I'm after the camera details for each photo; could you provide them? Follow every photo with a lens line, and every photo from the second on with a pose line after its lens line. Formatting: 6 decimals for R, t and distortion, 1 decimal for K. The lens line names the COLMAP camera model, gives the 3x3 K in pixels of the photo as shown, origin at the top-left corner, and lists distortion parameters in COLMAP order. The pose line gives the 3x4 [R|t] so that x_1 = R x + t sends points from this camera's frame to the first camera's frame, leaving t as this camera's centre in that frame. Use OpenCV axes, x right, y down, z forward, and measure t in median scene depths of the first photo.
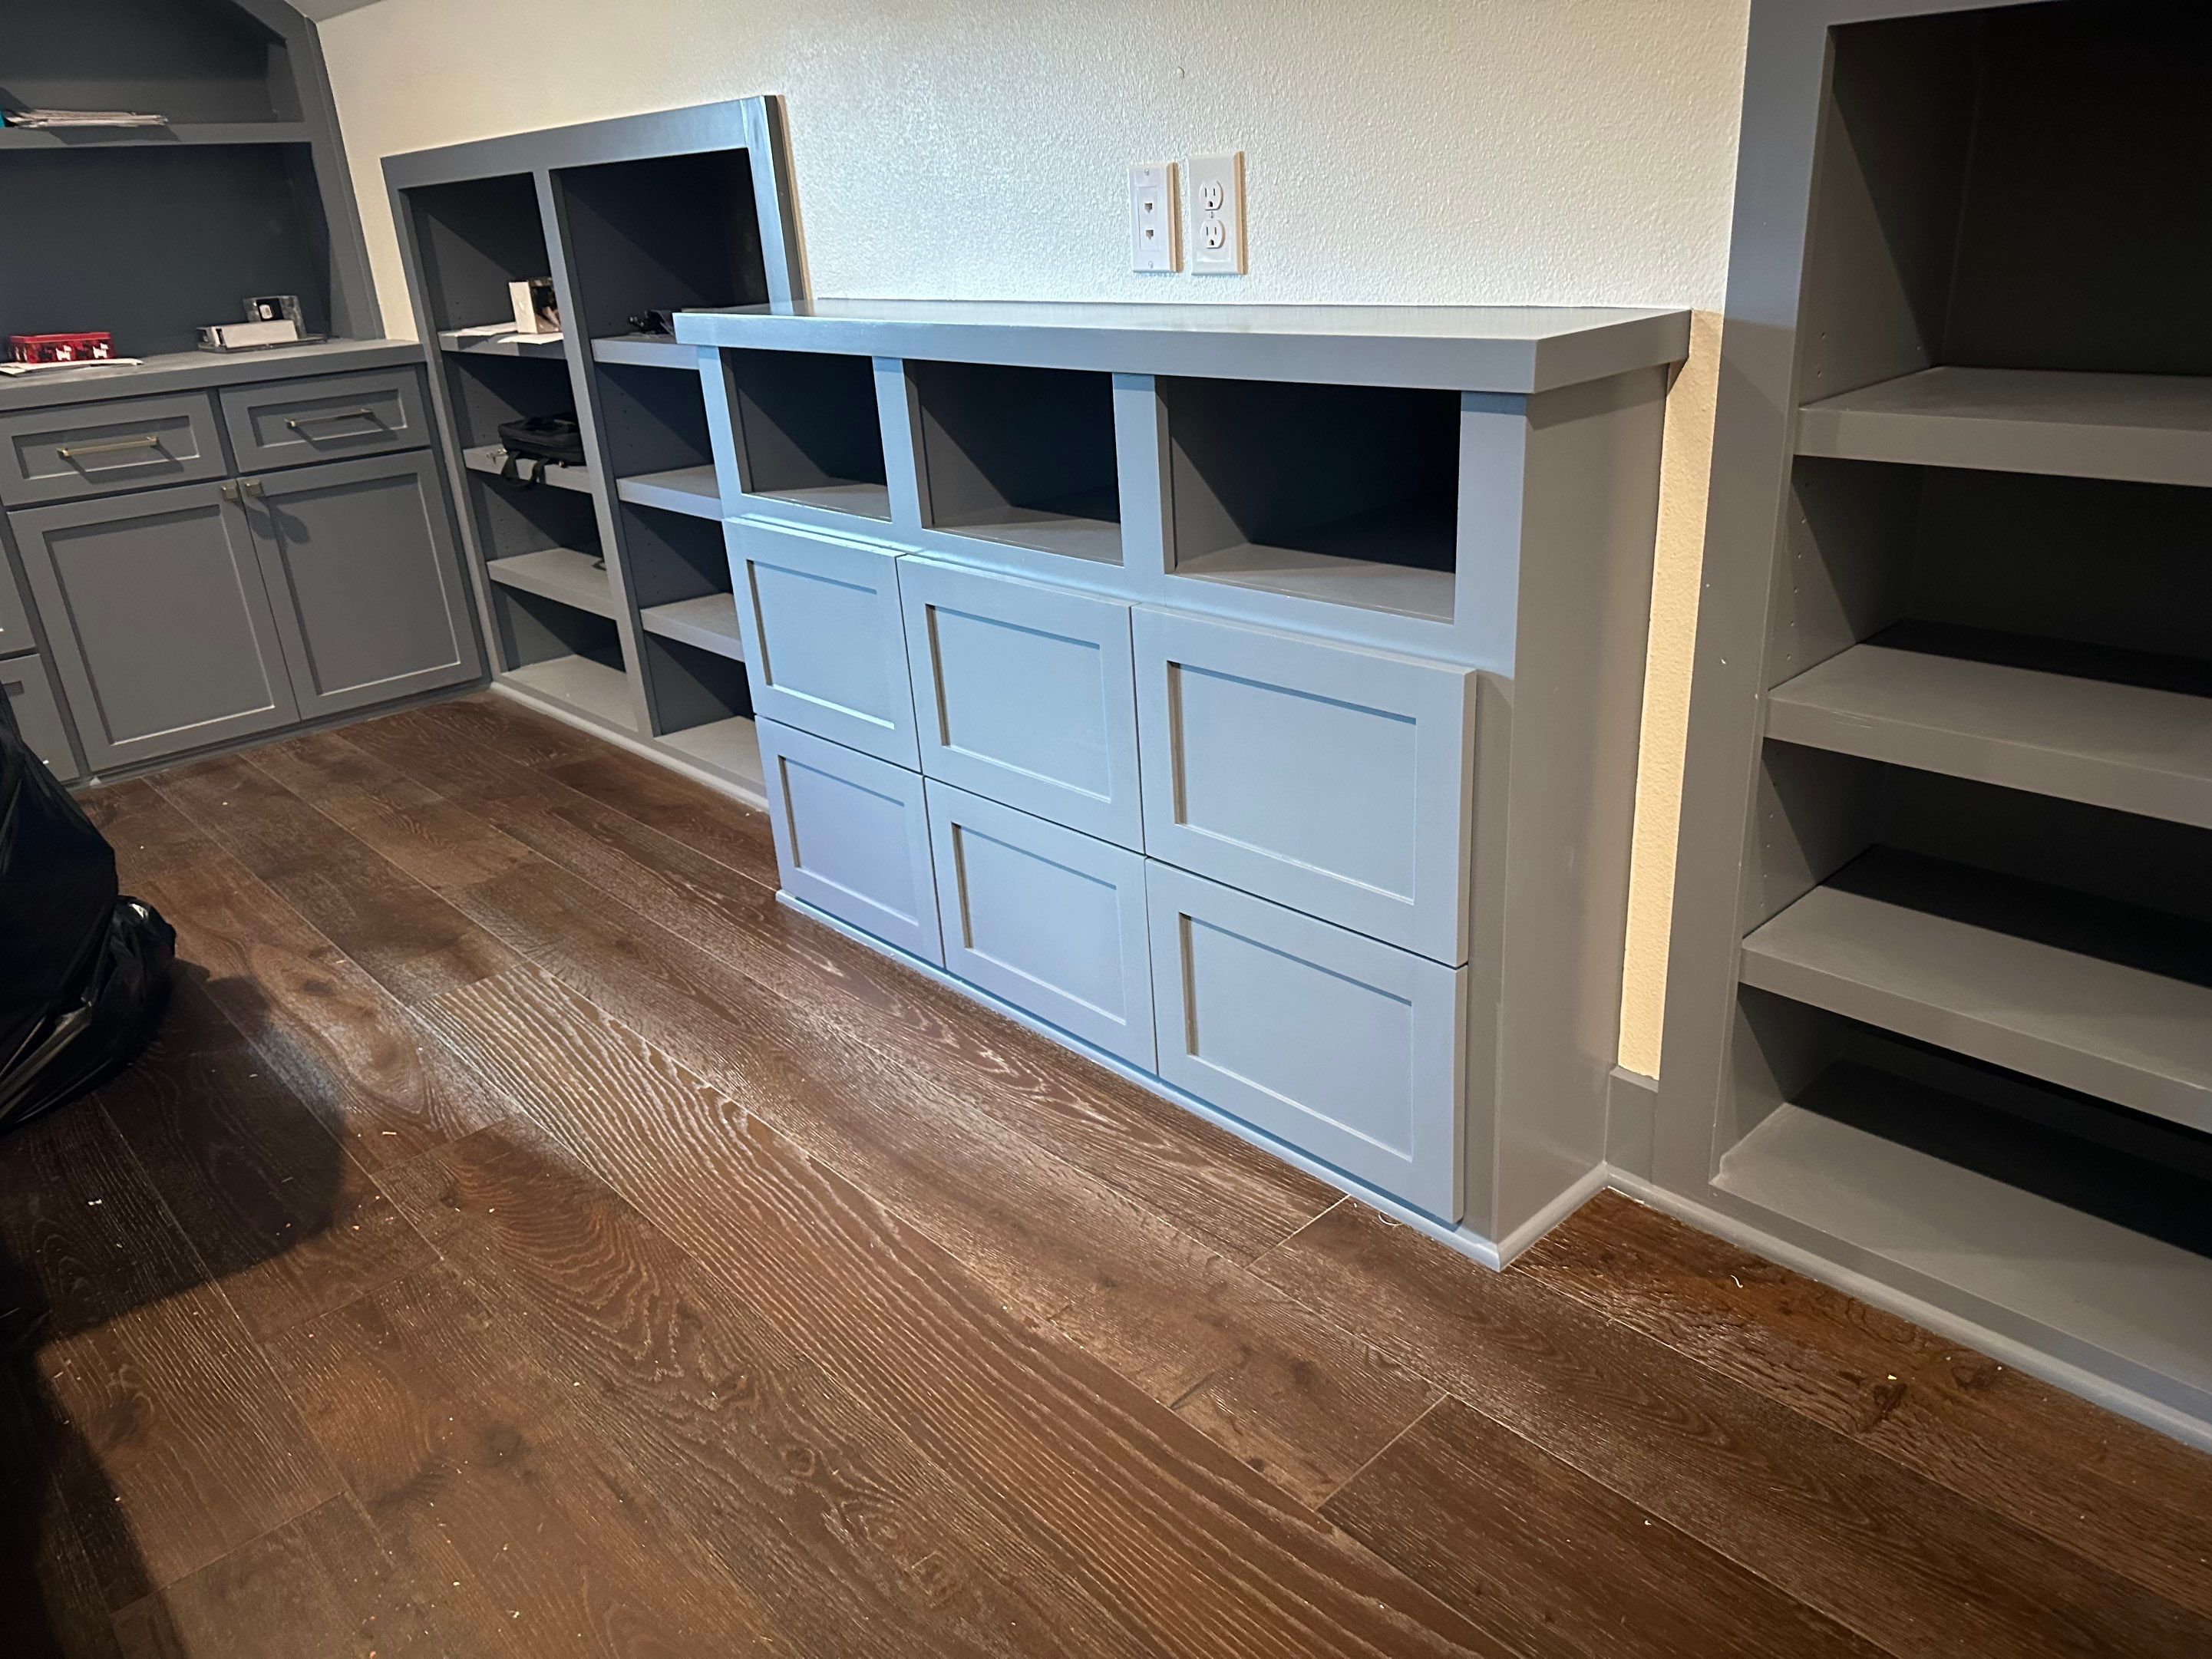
lens RADIAL K [[1560.9, 0, 1122.7], [0, 1560.9, 842.9], [0, 0, 1]] dist [0.015239, -0.037346]
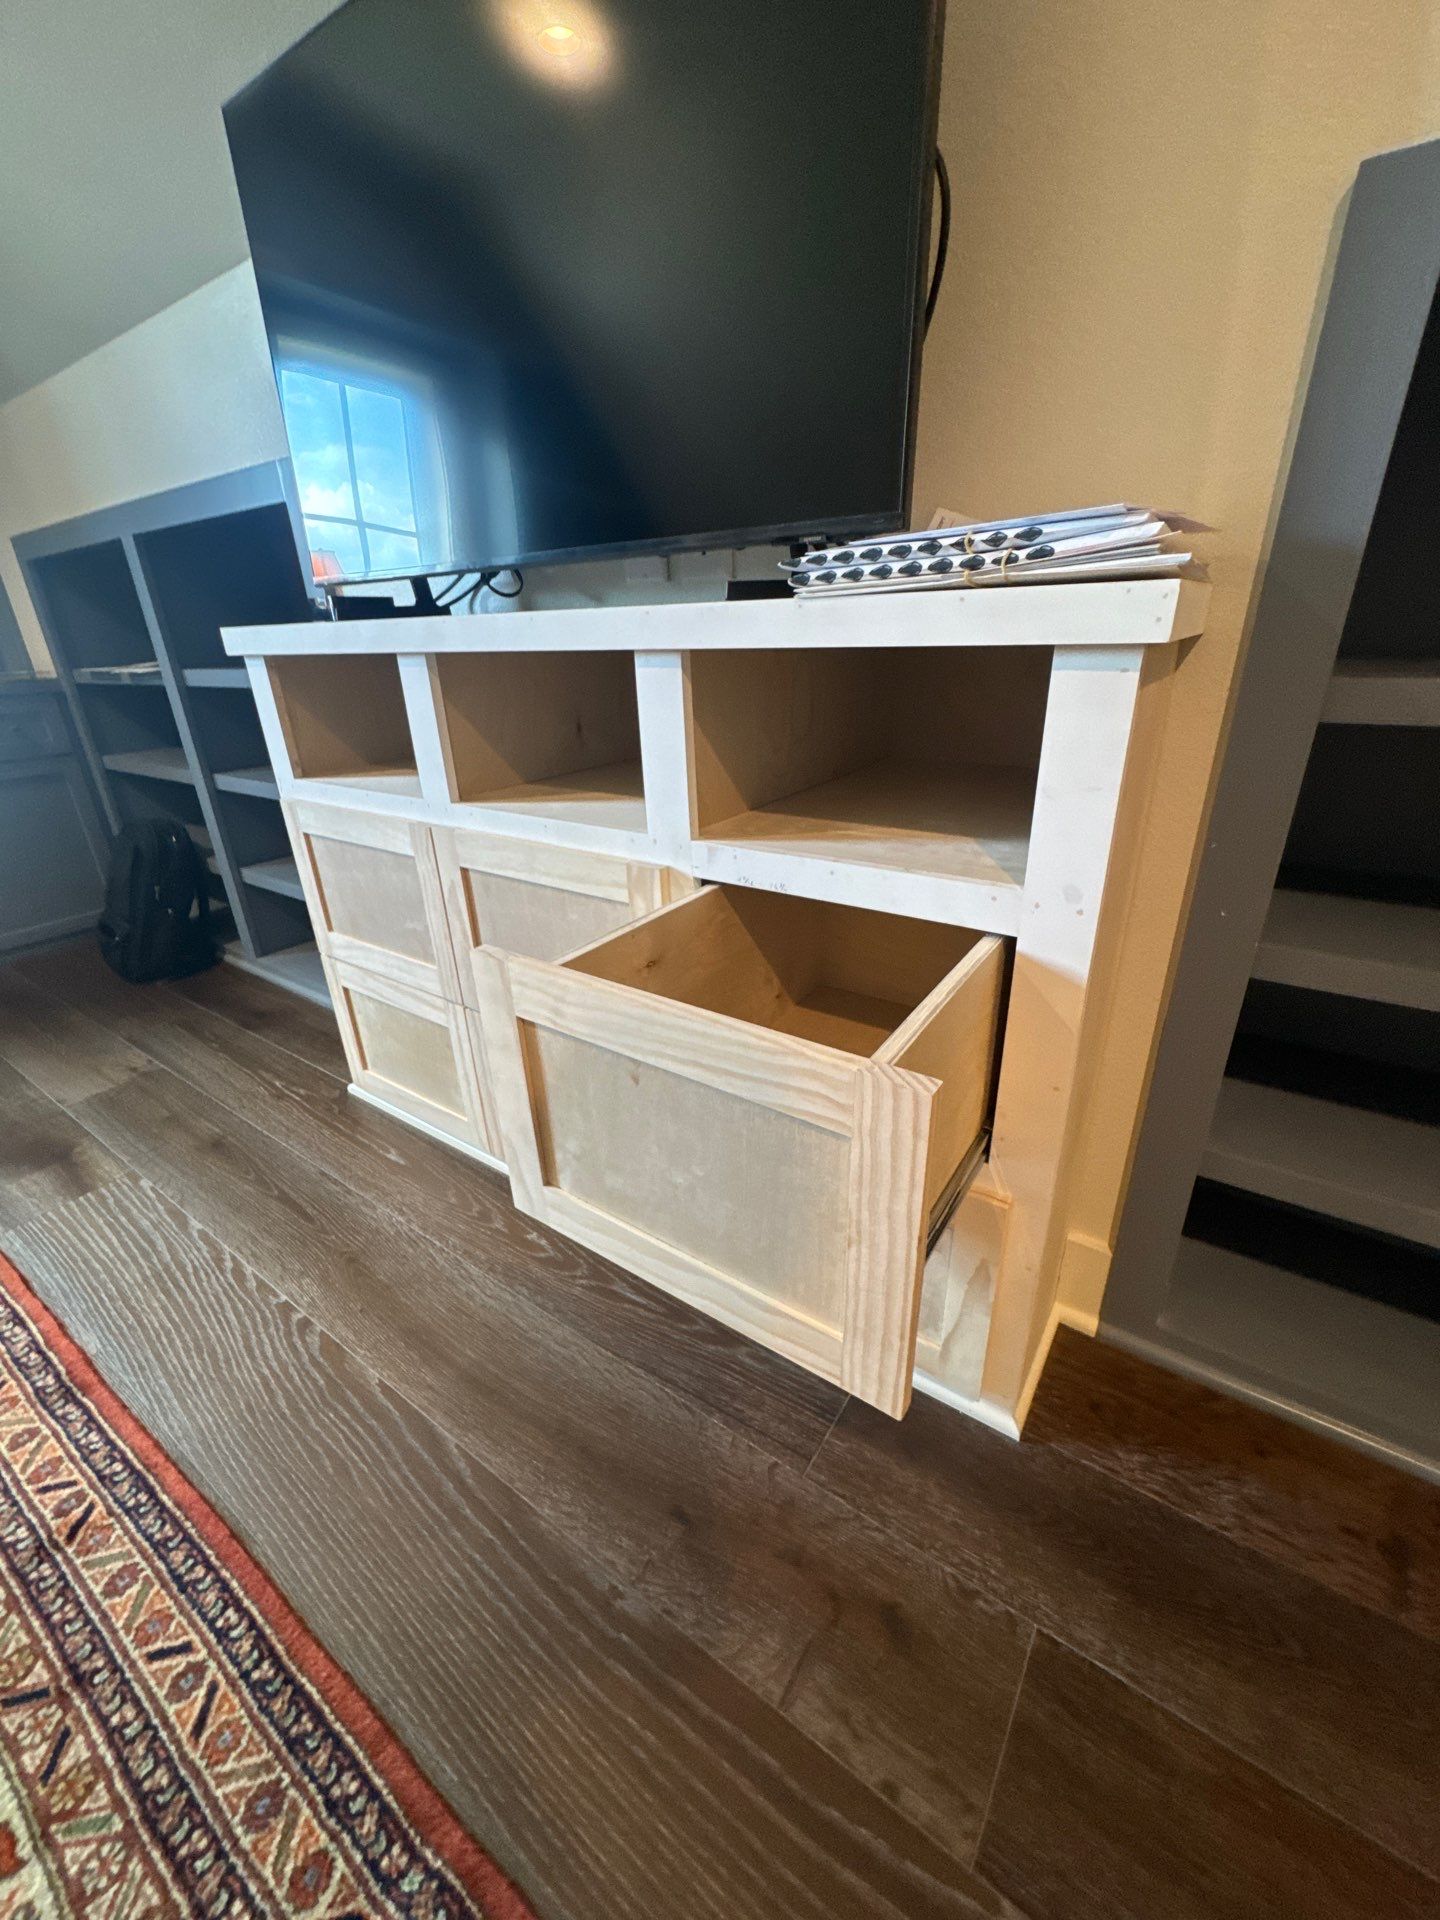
lens RADIAL K [[761.7, 0, 701.1], [0, 761.7, 951.3], [0, 0, 1]] dist [-0.005587, 0.001241]
pose [[0.980476, -0.057483, 0.188051, -0.060152], [0.058405, 0.998293, 0.000642, -0.083093], [-0.187766, 0.010354, 0.982159, 0.416329]]
